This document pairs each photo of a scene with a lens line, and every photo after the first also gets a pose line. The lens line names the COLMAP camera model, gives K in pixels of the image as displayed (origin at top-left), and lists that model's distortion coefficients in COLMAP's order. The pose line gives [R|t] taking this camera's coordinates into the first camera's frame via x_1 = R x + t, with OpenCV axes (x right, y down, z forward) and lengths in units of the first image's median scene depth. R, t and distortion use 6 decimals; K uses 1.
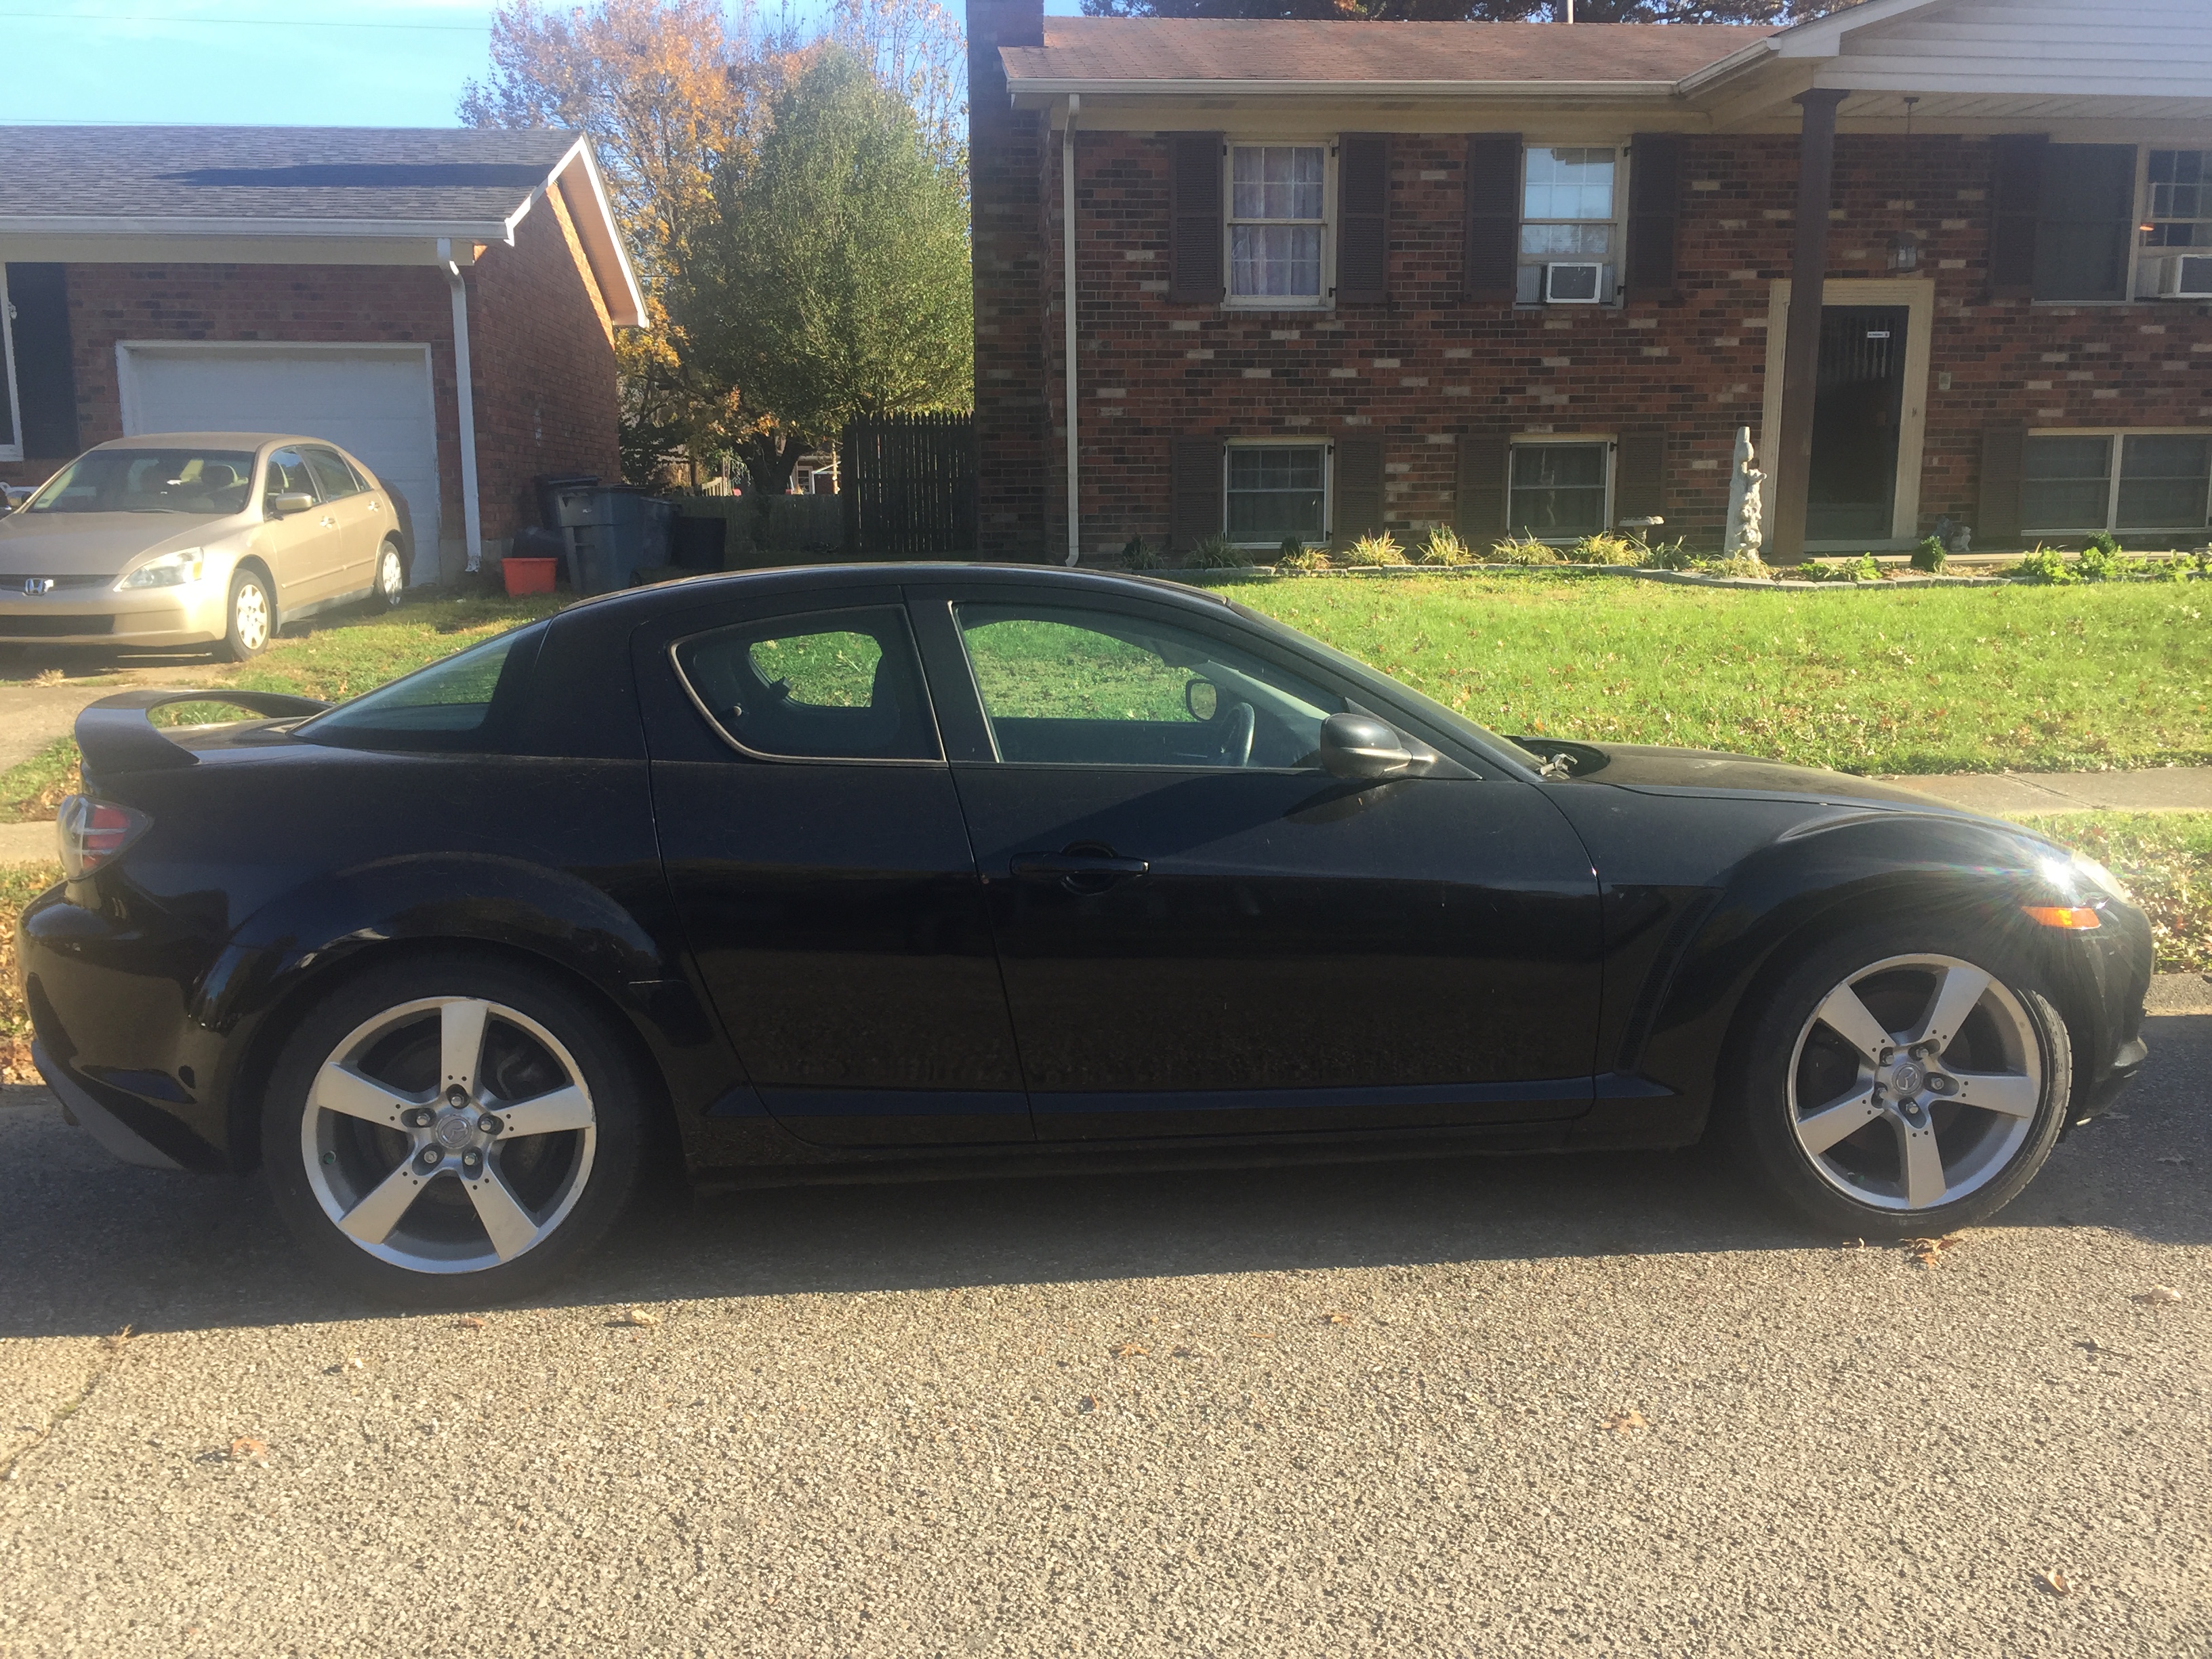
lens RADIAL K [[1842.4, 0, 1106.0], [0, 1842.4, 829.5], [0, 0, 1]] dist [-0.003640, -0.009676]
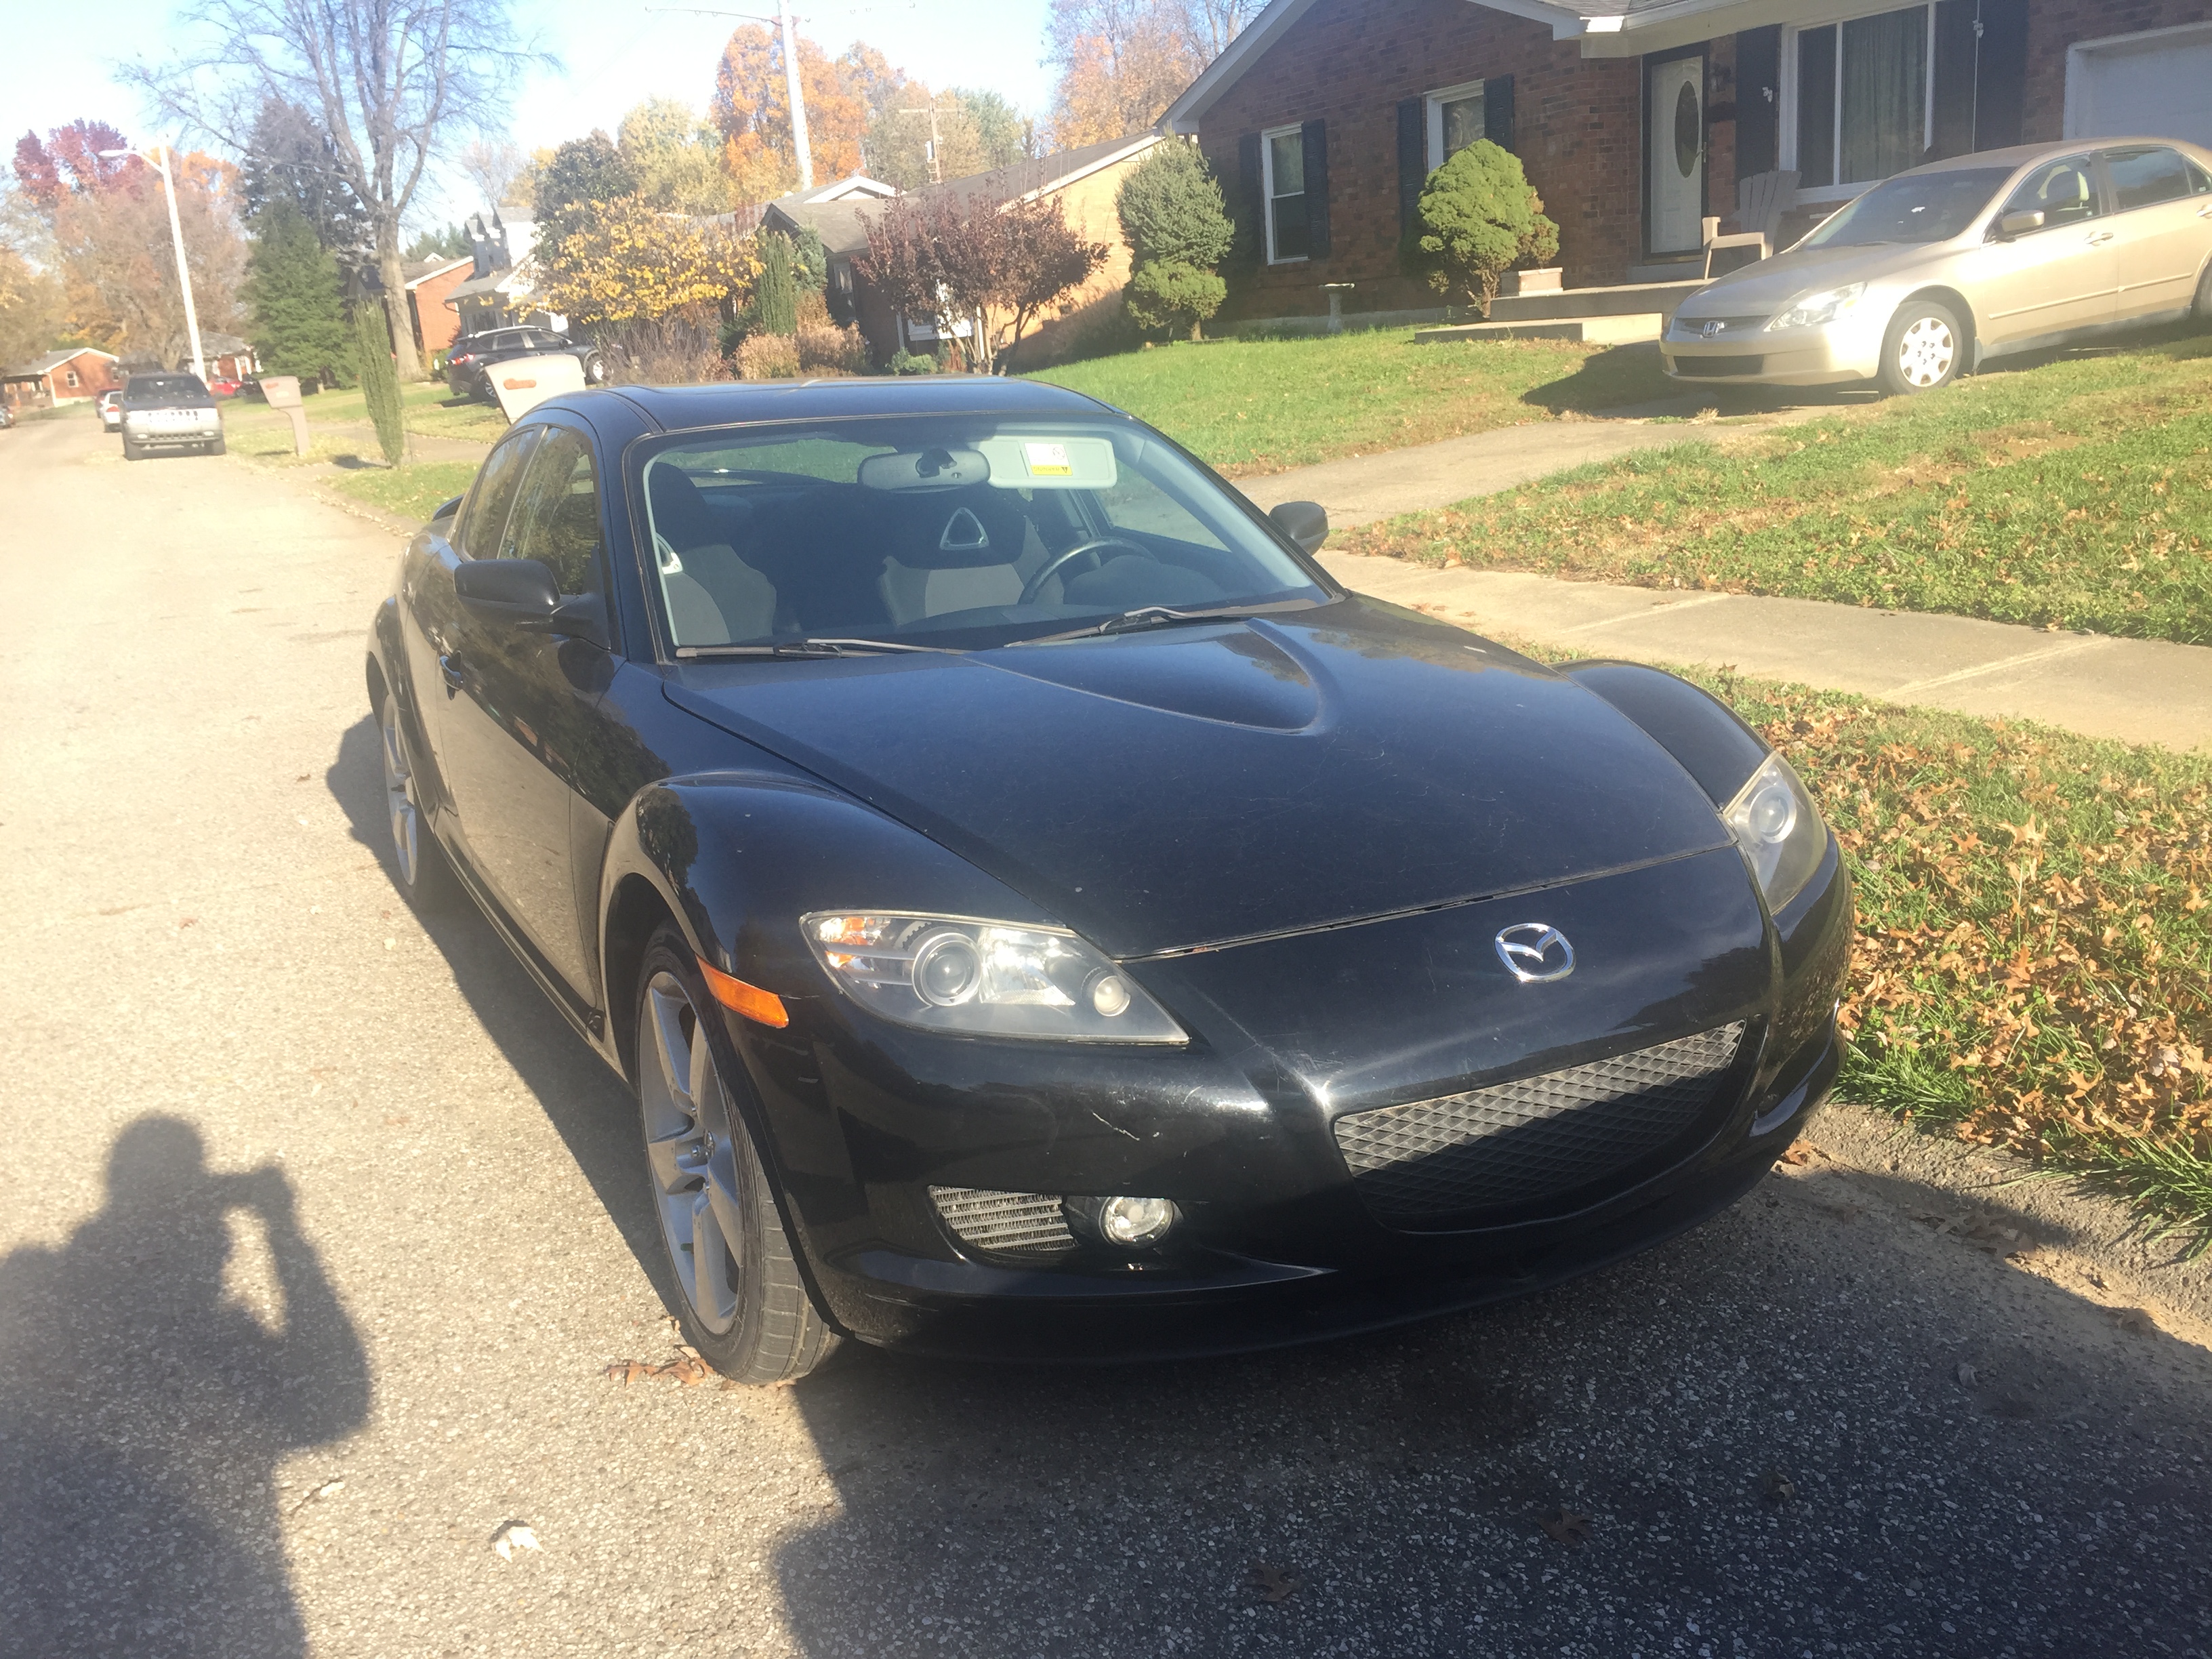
lens RADIAL K [[1842.4, 0, 1106.0], [0, 1842.4, 829.5], [0, 0, 1]] dist [-0.003640, -0.009676]
pose [[0.360141, 0.224326, -0.905525, 0.306106], [-0.078876, 0.974505, 0.210044, -0.041182], [0.929557, -0.004221, 0.368654, 0.248544]]
